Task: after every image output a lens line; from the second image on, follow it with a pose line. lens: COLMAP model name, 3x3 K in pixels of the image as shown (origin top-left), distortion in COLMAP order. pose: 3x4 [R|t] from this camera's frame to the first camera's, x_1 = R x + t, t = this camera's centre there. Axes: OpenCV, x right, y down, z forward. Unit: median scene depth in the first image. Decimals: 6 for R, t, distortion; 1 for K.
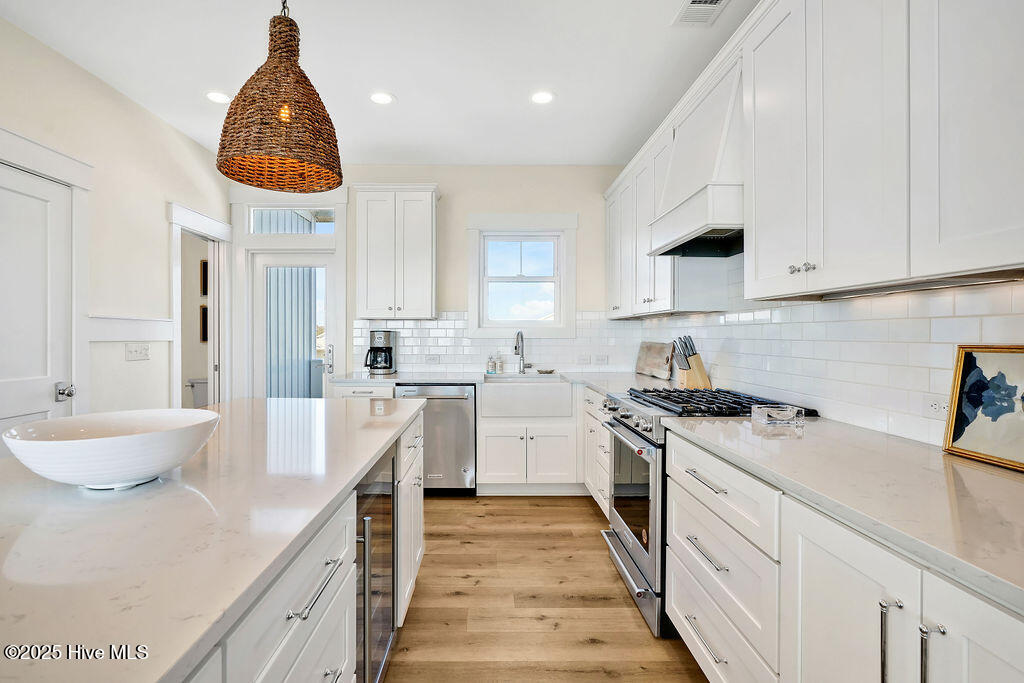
lens RADIAL K [[476.9, 0, 494.7], [0, 476.9, 338.6], [0, 0, 1]] dist [0.003203, 0.001793]
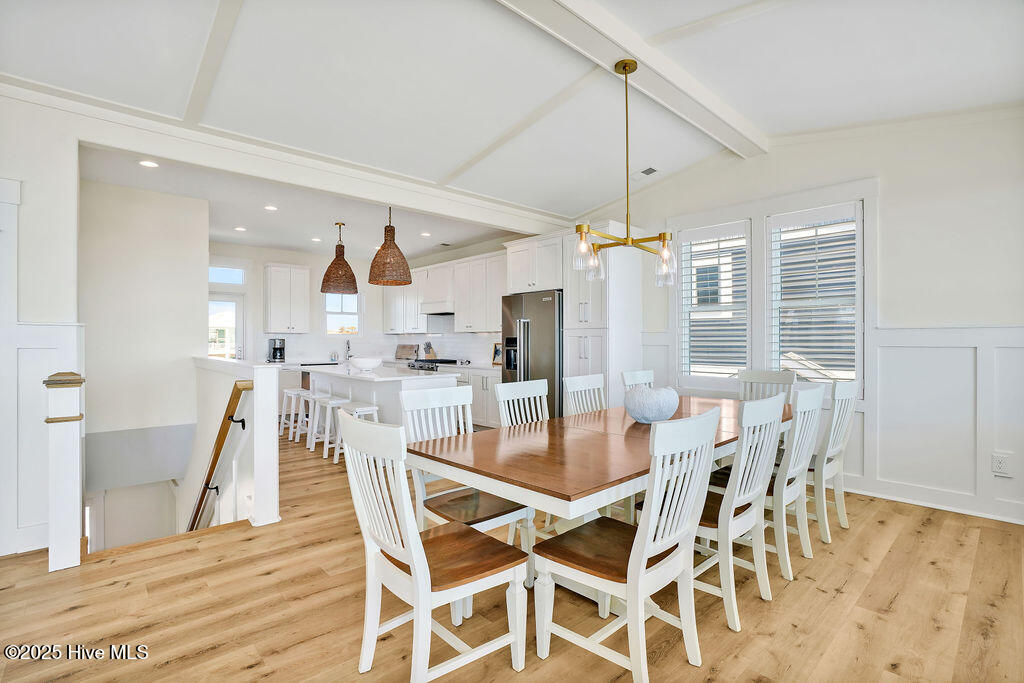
lens RADIAL K [[476.9, 0, 511.6], [0, 476.9, 342.1], [0, 0, 1]] dist [0.003203, 0.001793]
pose [[0.736955, -0.000861, 0.675941, -0.877428], [0.003109, 0.999993, -0.002116, 0.003047], [-0.675935, 0.003661, 0.736953, -1.077202]]
